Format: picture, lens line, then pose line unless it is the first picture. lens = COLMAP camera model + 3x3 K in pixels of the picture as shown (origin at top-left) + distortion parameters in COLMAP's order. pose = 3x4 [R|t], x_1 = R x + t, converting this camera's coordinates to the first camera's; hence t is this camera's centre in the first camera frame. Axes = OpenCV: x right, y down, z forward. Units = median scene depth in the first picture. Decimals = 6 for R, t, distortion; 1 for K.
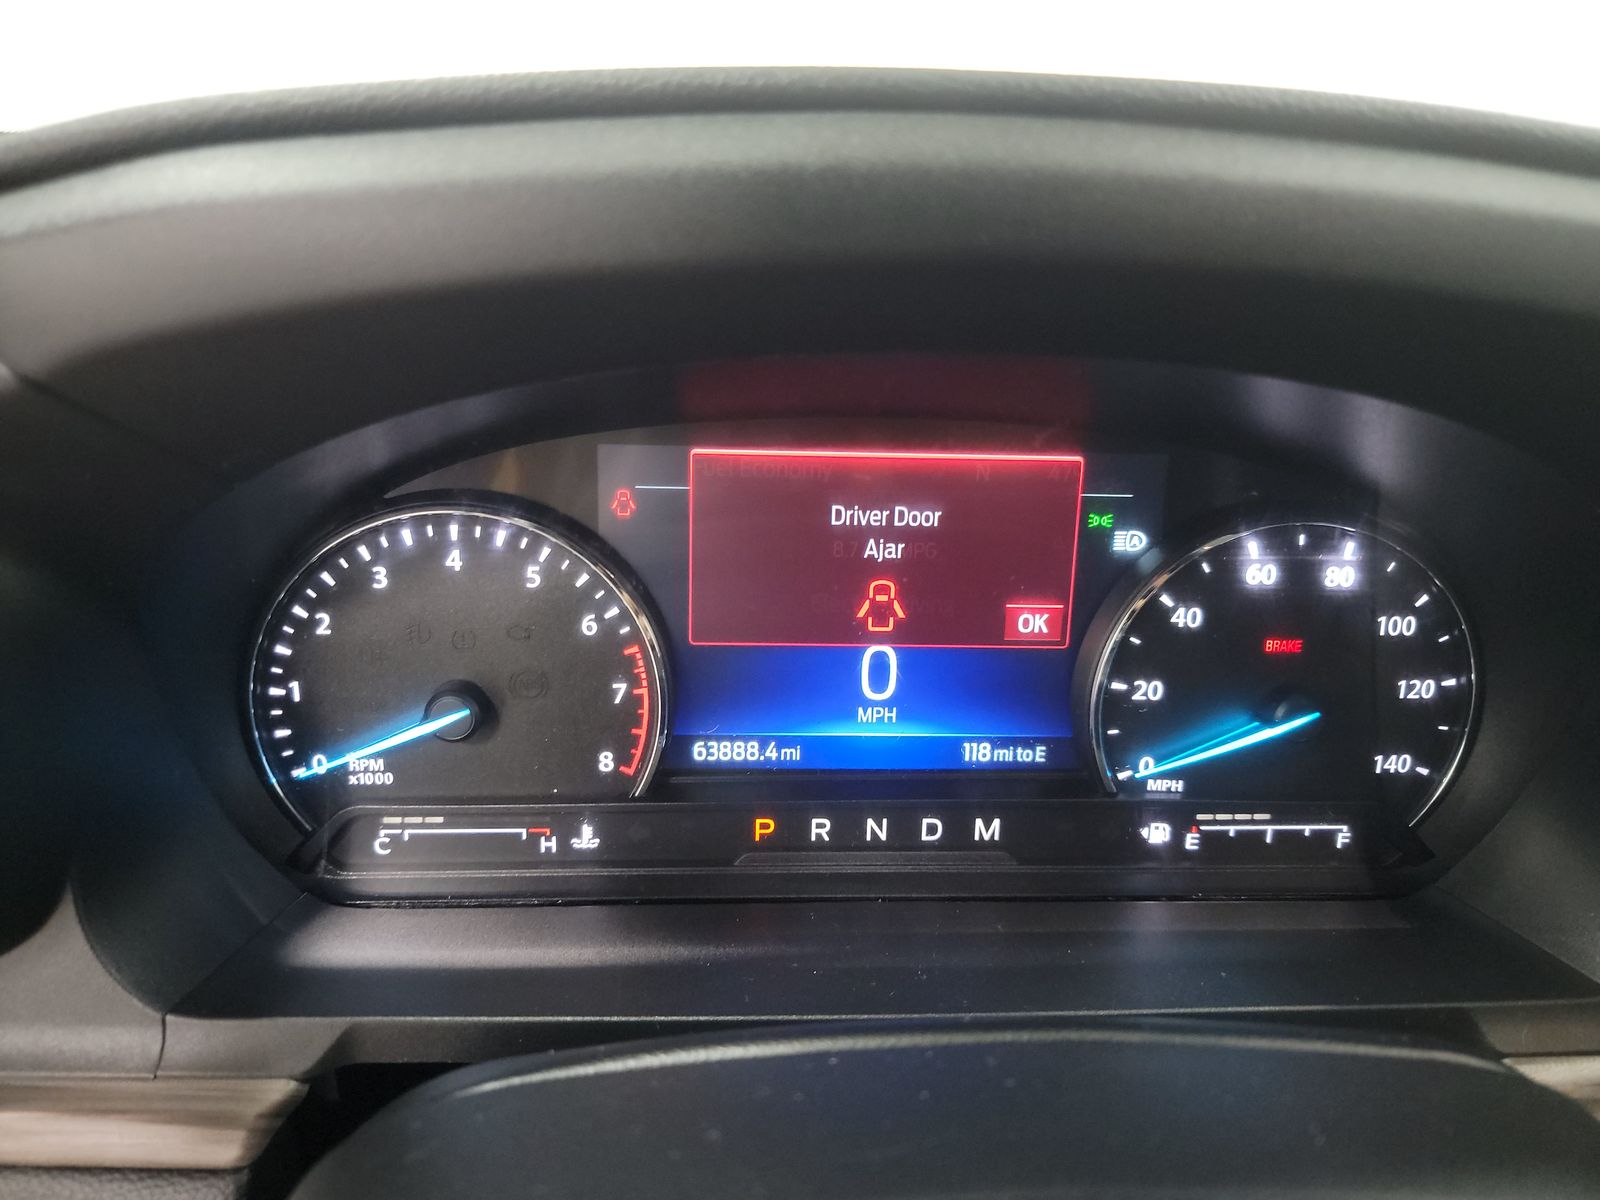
lens RADIAL K [[1119.2, 0, 806.0], [0, 1119.2, 593.0], [0, 0, 1]] dist [0.039084, -0.004555]
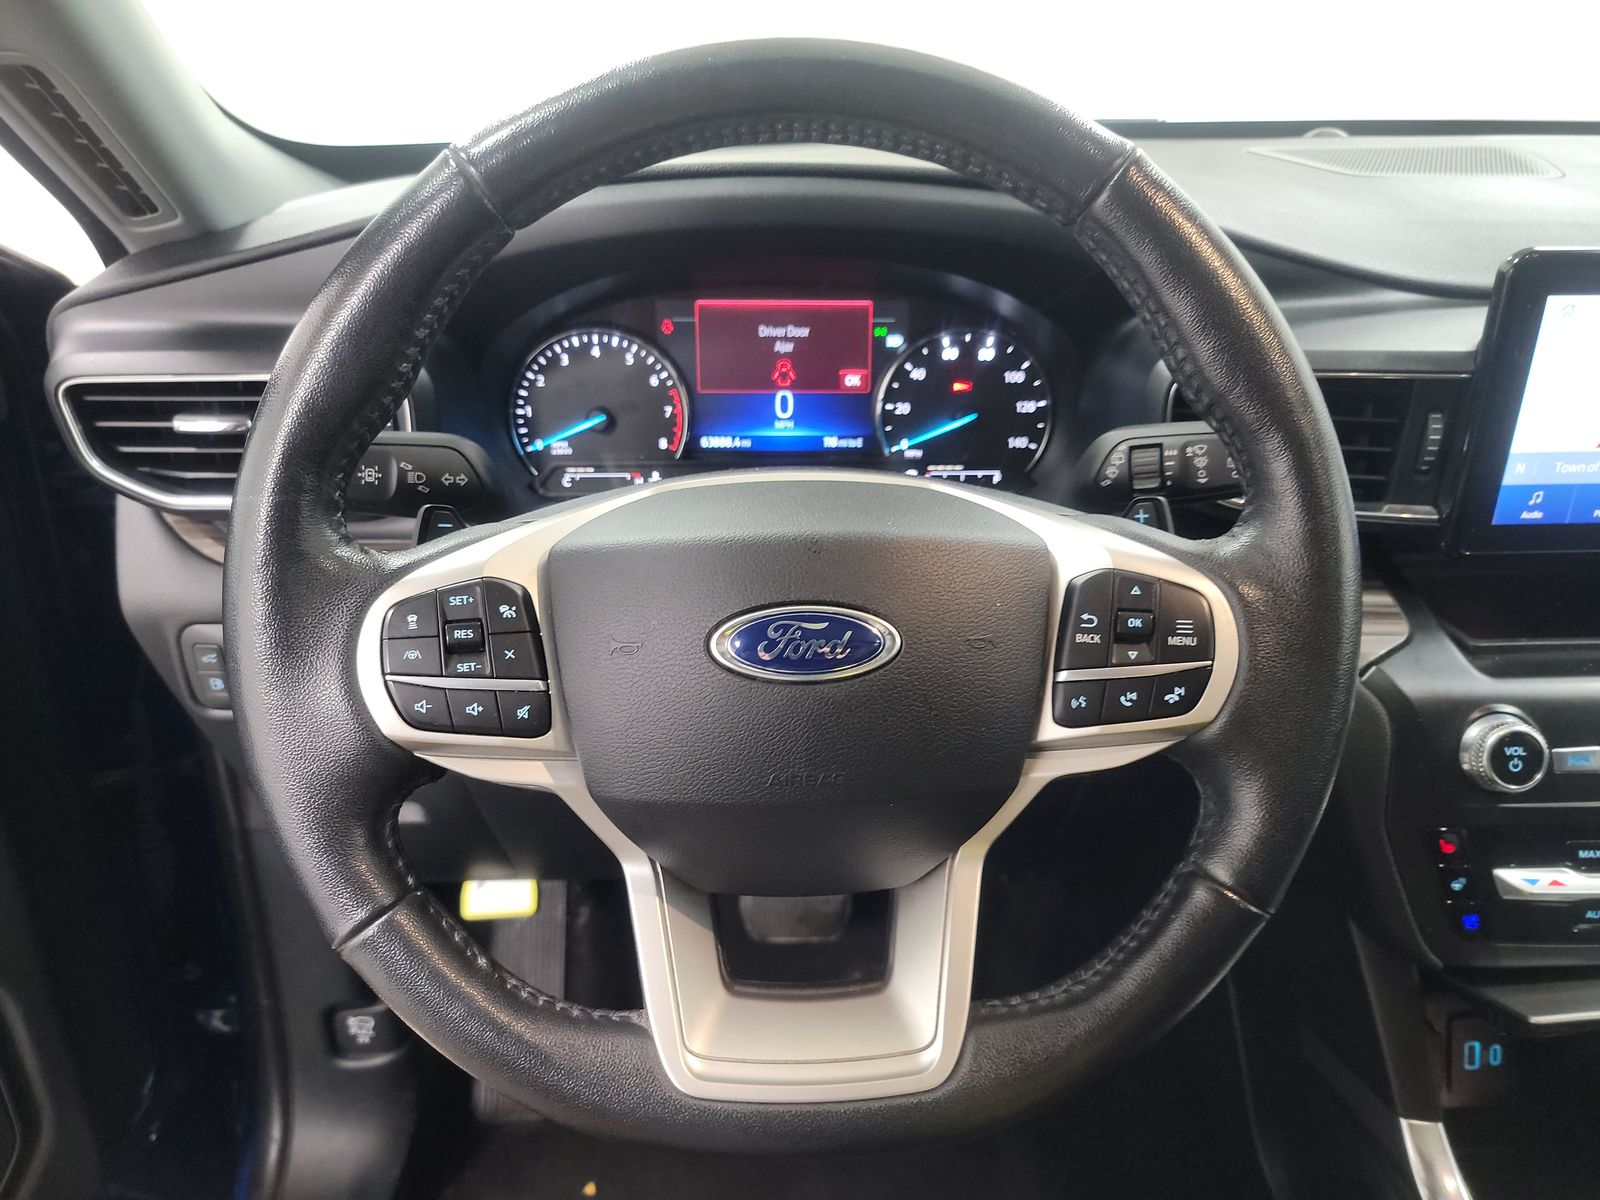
lens RADIAL K [[1093.0, 0, 807.0], [0, 1093.0, 575.4], [0, 0, 1]] dist [0.066600, -0.042671]
pose [[0.999557, -0.014755, -0.025836, 0.166905], [0.016246, 0.998156, 0.058490, 0.292576], [0.024925, -0.058884, 0.997954, -1.223394]]
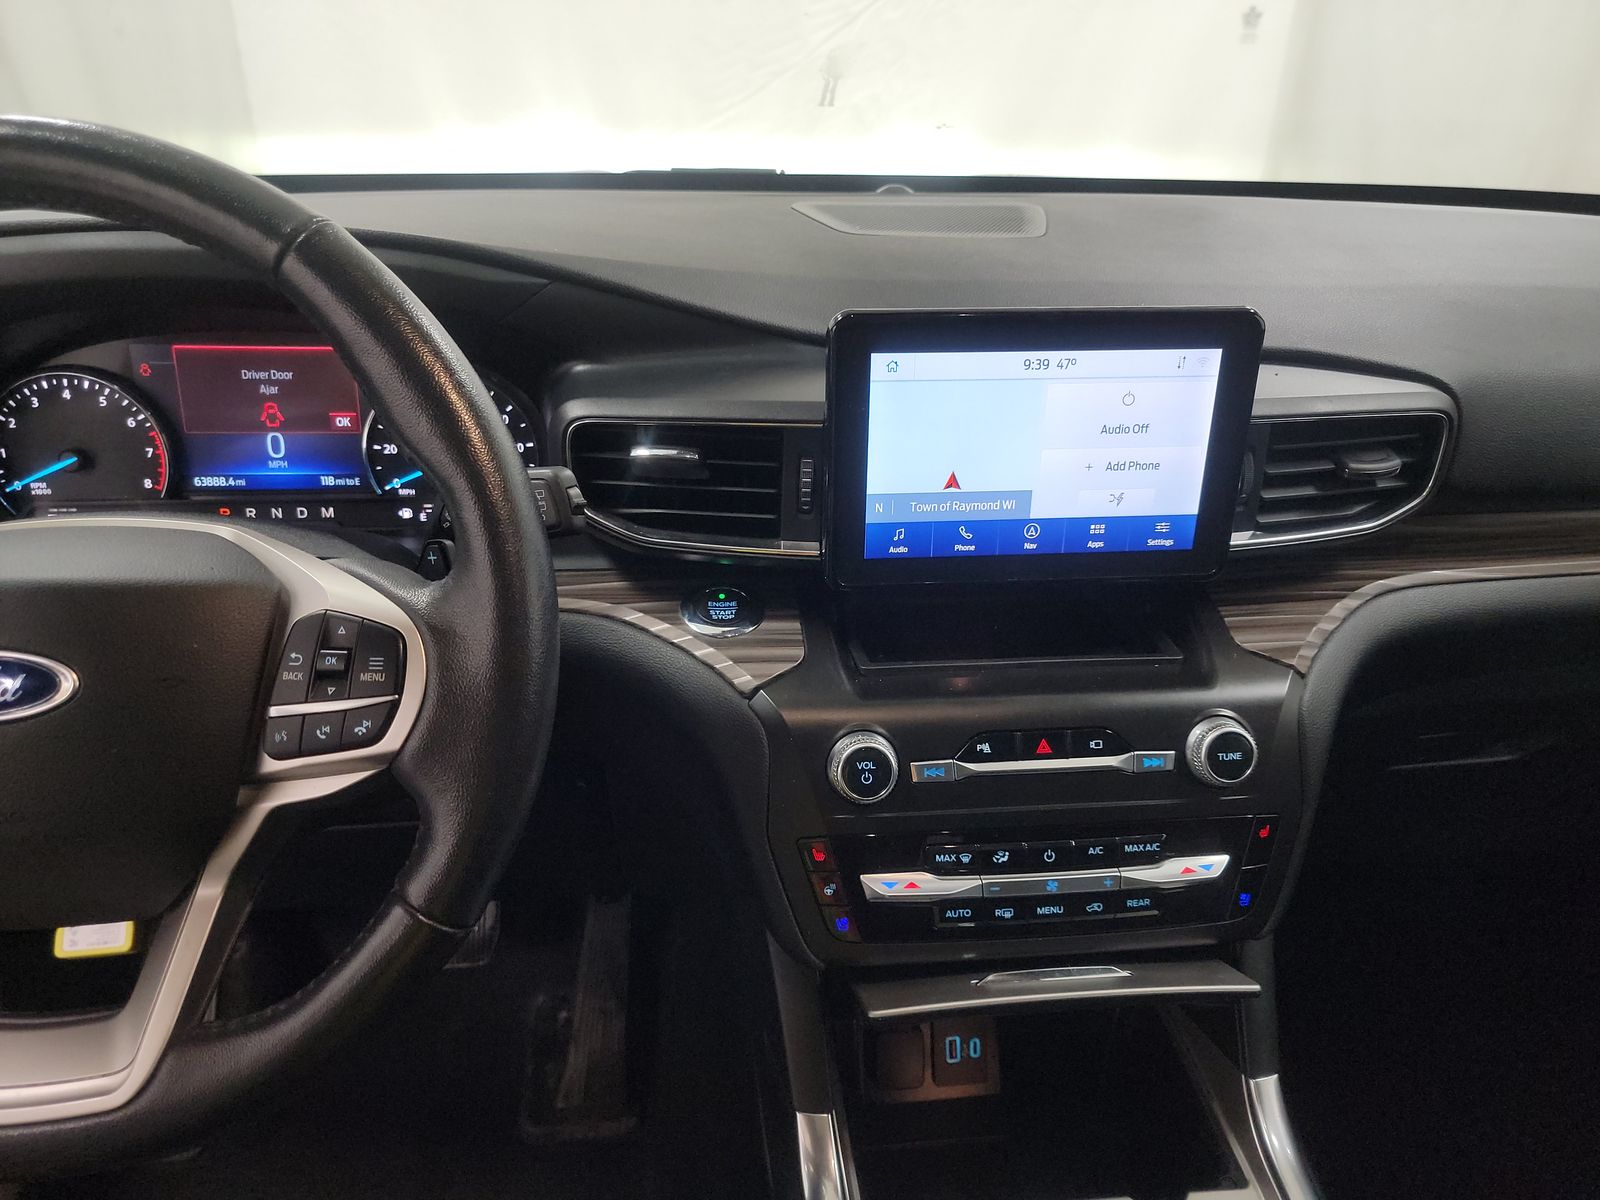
lens RADIAL K [[1093.0, 0, 807.0], [0, 1093.0, 575.4], [0, 0, 1]] dist [0.066600, -0.042671]
pose [[0.999306, -0.026515, 0.026178, 1.117129], [0.025396, 0.998787, 0.042192, 0.278007], [-0.027265, -0.041498, 0.998767, -1.338765]]
